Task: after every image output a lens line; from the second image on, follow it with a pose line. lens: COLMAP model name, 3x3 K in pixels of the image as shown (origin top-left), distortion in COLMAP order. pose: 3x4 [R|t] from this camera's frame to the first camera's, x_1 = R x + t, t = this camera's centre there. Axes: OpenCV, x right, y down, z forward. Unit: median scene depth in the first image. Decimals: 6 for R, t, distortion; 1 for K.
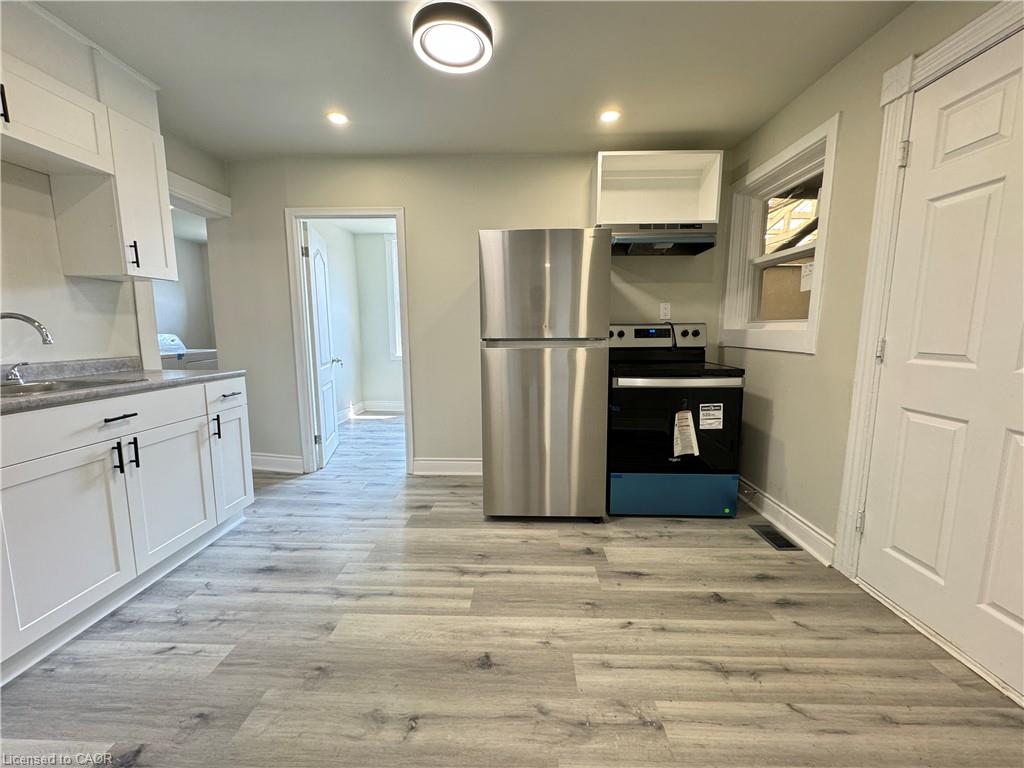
lens RADIAL K [[407.7, 0, 510.5], [0, 407.7, 383.9], [0, 0, 1]] dist [-0.003045, 0.000754]
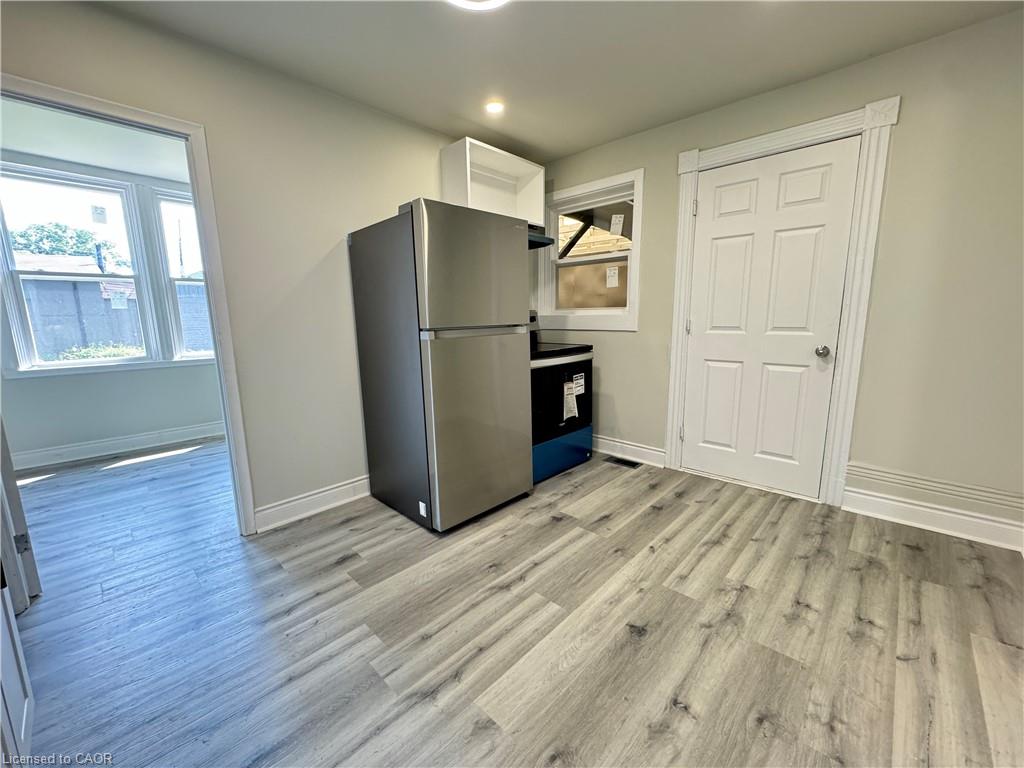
lens RADIAL K [[409.6, 0, 510.4], [0, 409.6, 384.1], [0, 0, 1]] dist [-0.002132, 0.000382]
pose [[0.669524, -0.131229, 0.731106, -0.666805], [0.111866, 0.990858, 0.075410, -0.046395], [-0.734318, 0.031297, 0.678083, 0.342084]]
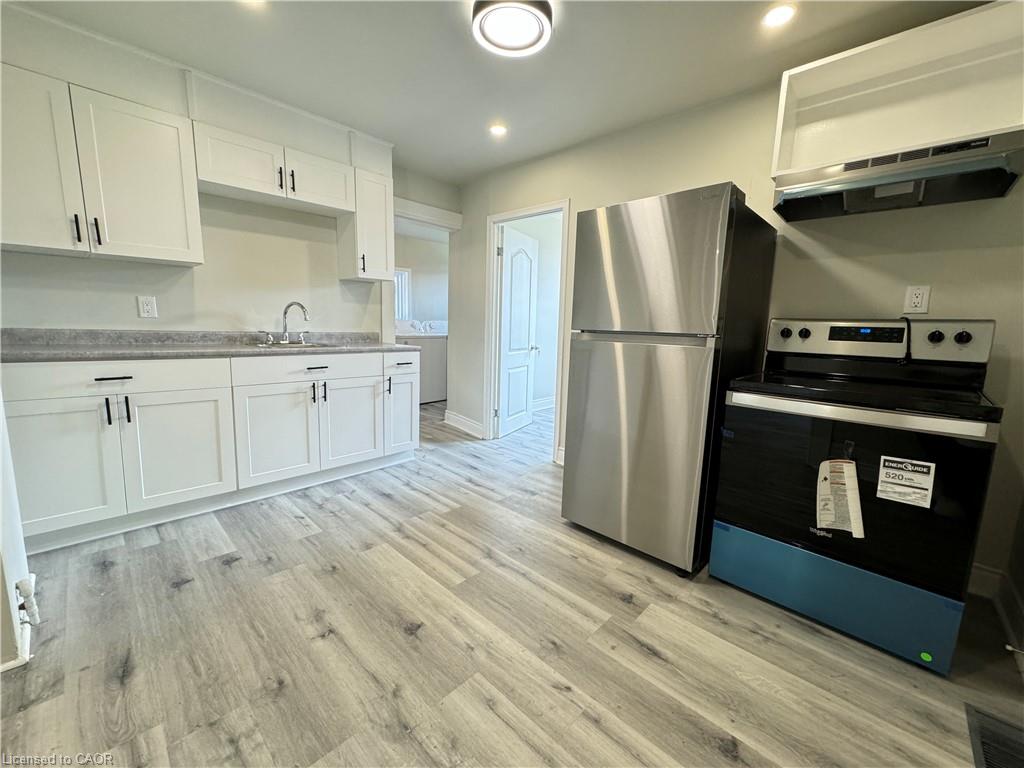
lens RADIAL K [[407.7, 0, 511.7], [0, 407.7, 383.4], [0, 0, 1]] dist [-0.003045, 0.000754]
pose [[0.746365, 0.124074, -0.653869, 0.505683], [-0.118924, 0.991520, 0.052397, -0.023450], [0.654826, 0.038653, 0.754791, 0.236059]]
